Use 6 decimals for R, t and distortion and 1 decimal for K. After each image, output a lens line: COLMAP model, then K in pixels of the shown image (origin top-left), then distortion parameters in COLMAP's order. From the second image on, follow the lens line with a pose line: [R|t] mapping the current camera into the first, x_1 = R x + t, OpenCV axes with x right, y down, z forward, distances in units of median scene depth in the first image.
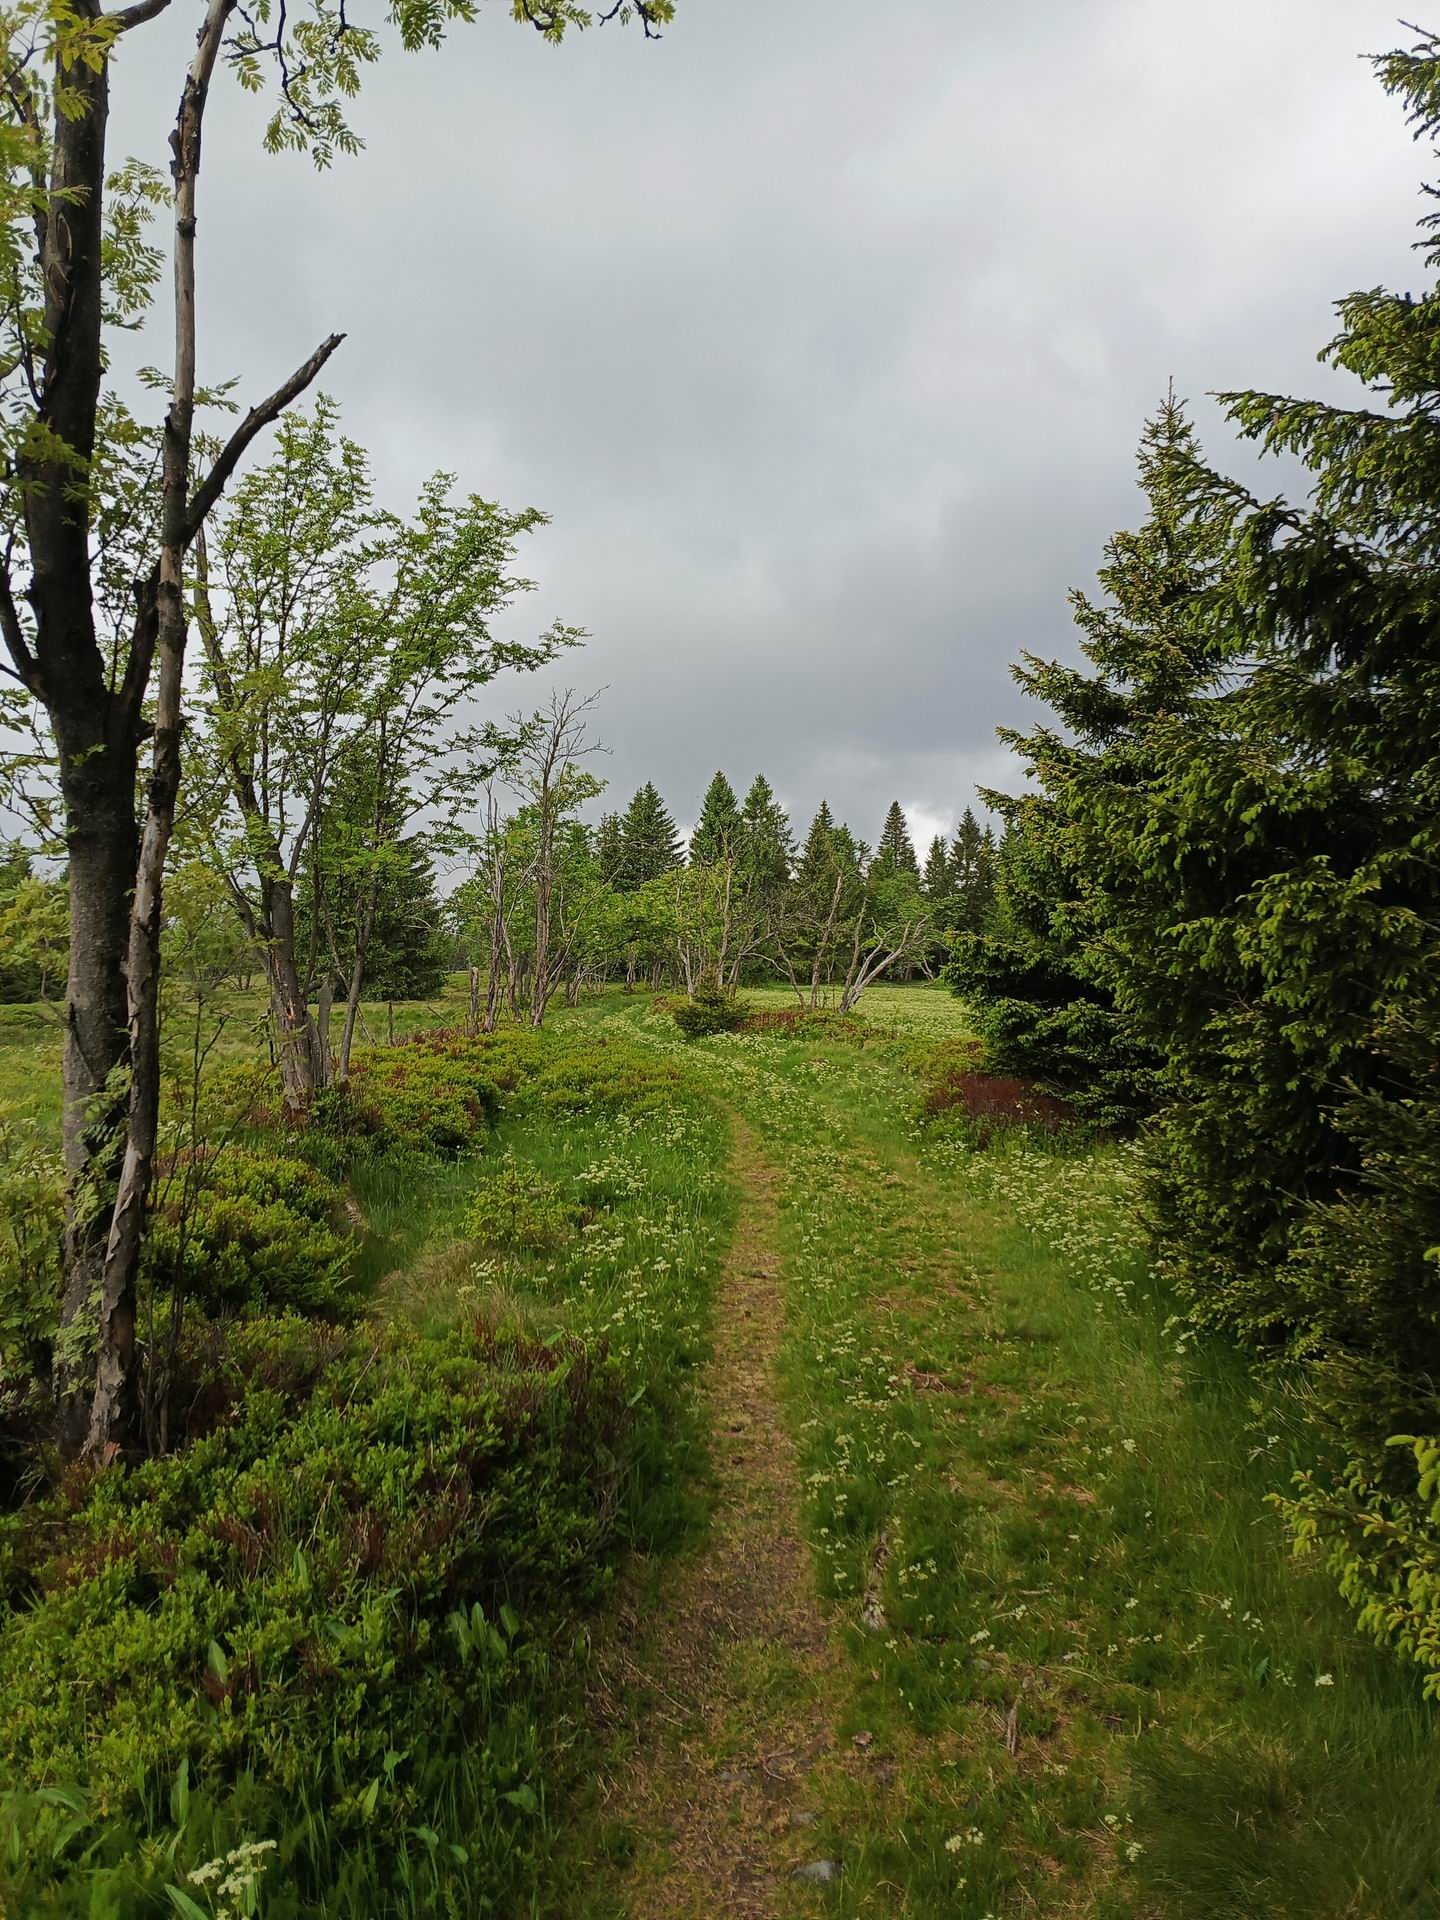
lens RADIAL K [[1318.5, 0, 728.8], [0, 1318.5, 960.5], [0, 0, 1]] dist [0.037621, -0.013798]
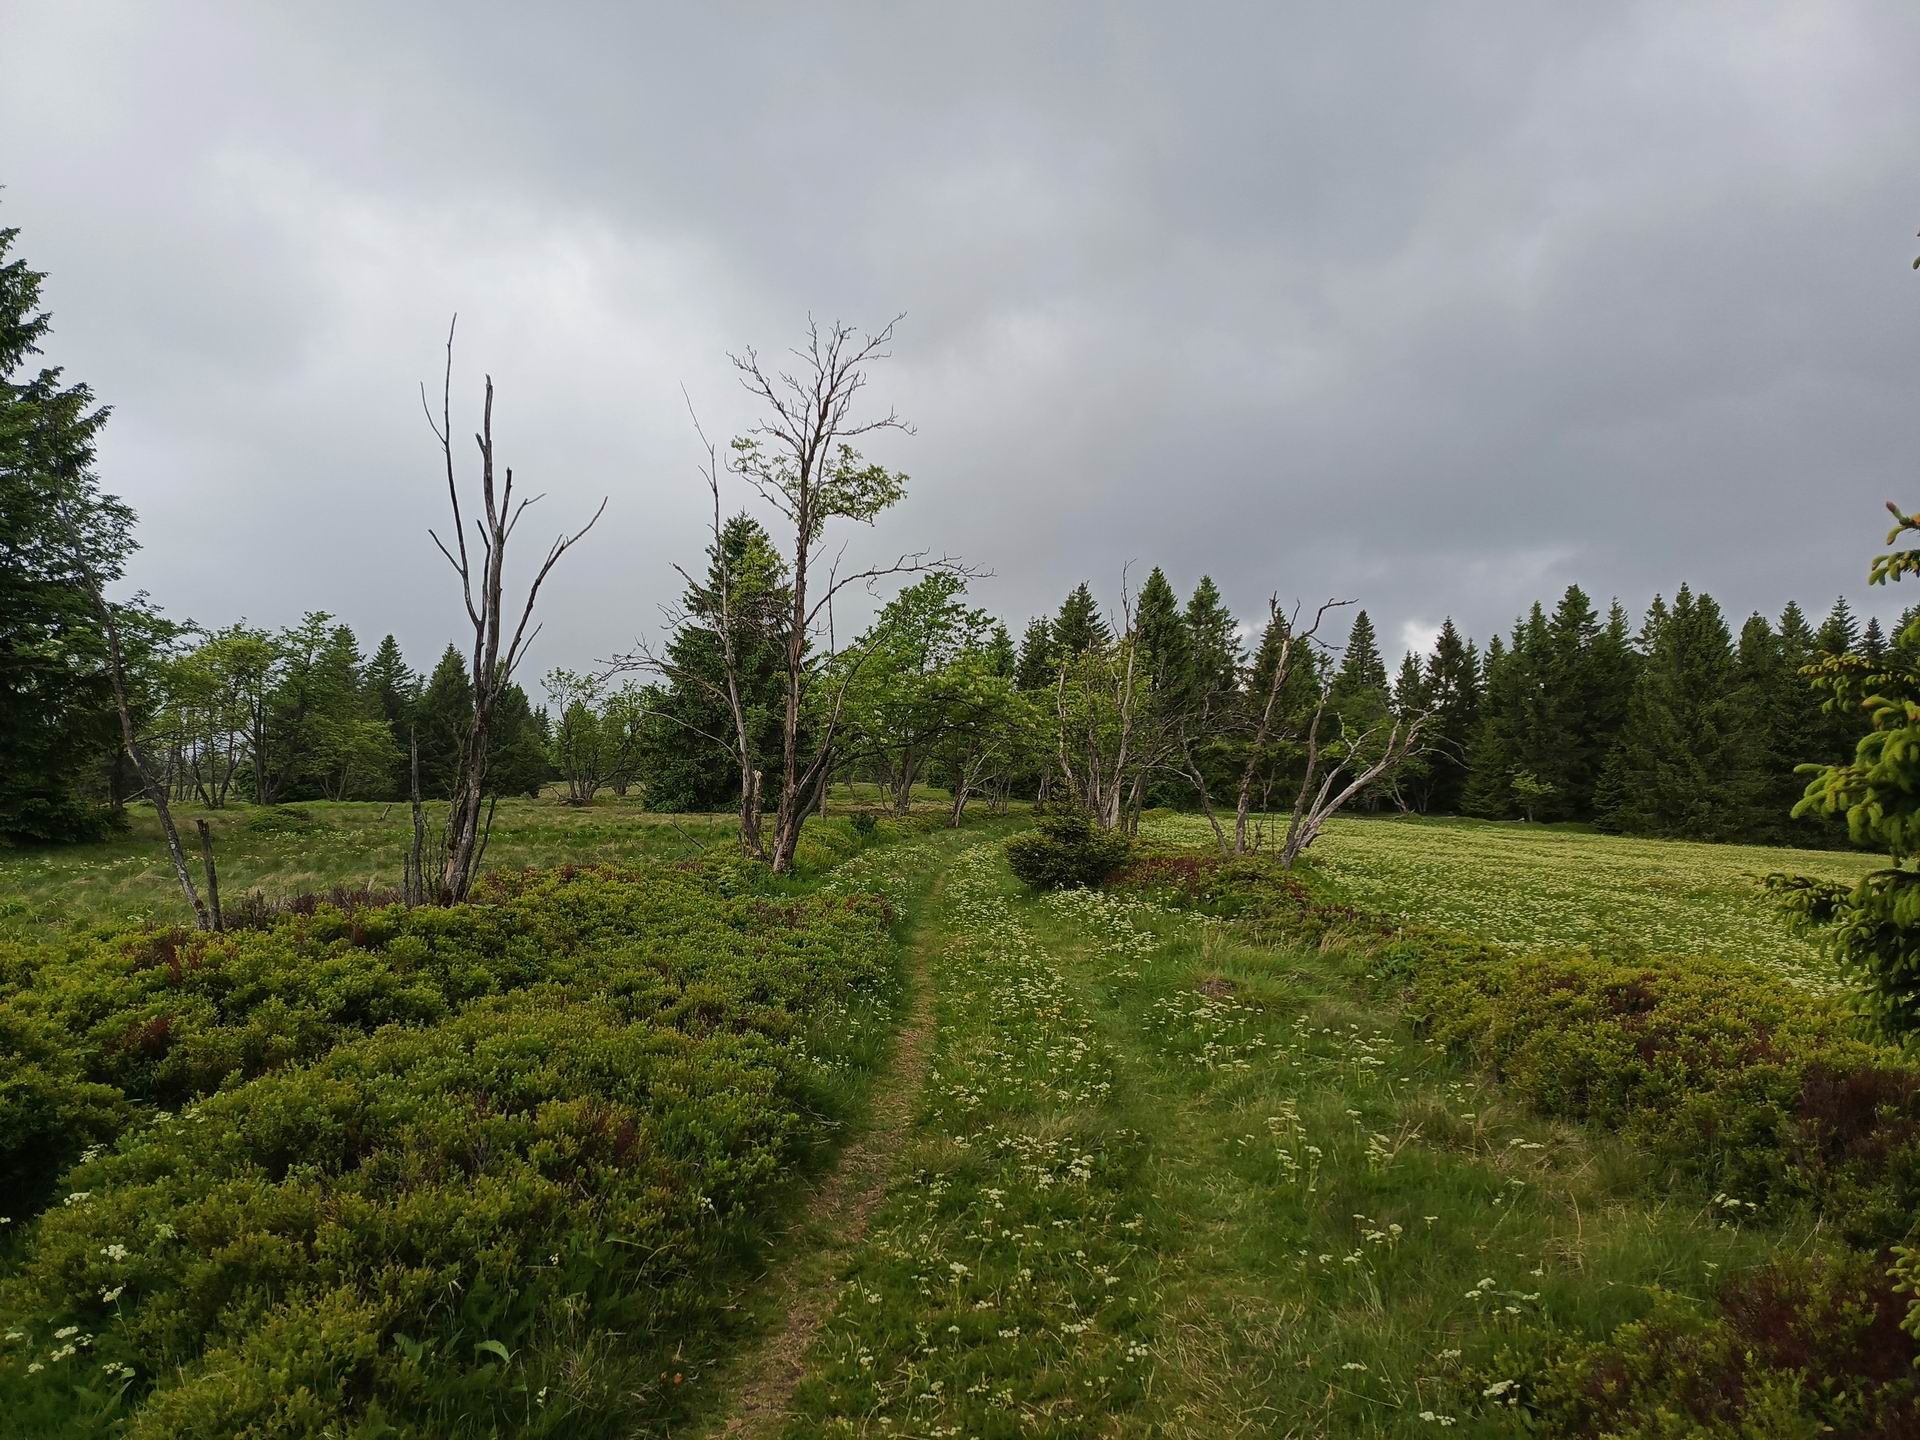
lens RADIAL K [[1318.5, 0, 949.5], [0, 1318.5, 711.1], [0, 0, 1]] dist [0.037621, -0.013798]
pose [[0.984646, 0.021247, -0.173267, 0.010298], [-0.030440, 0.998256, -0.050576, 0.001688], [0.171890, 0.055074, 0.983575, 0.101180]]
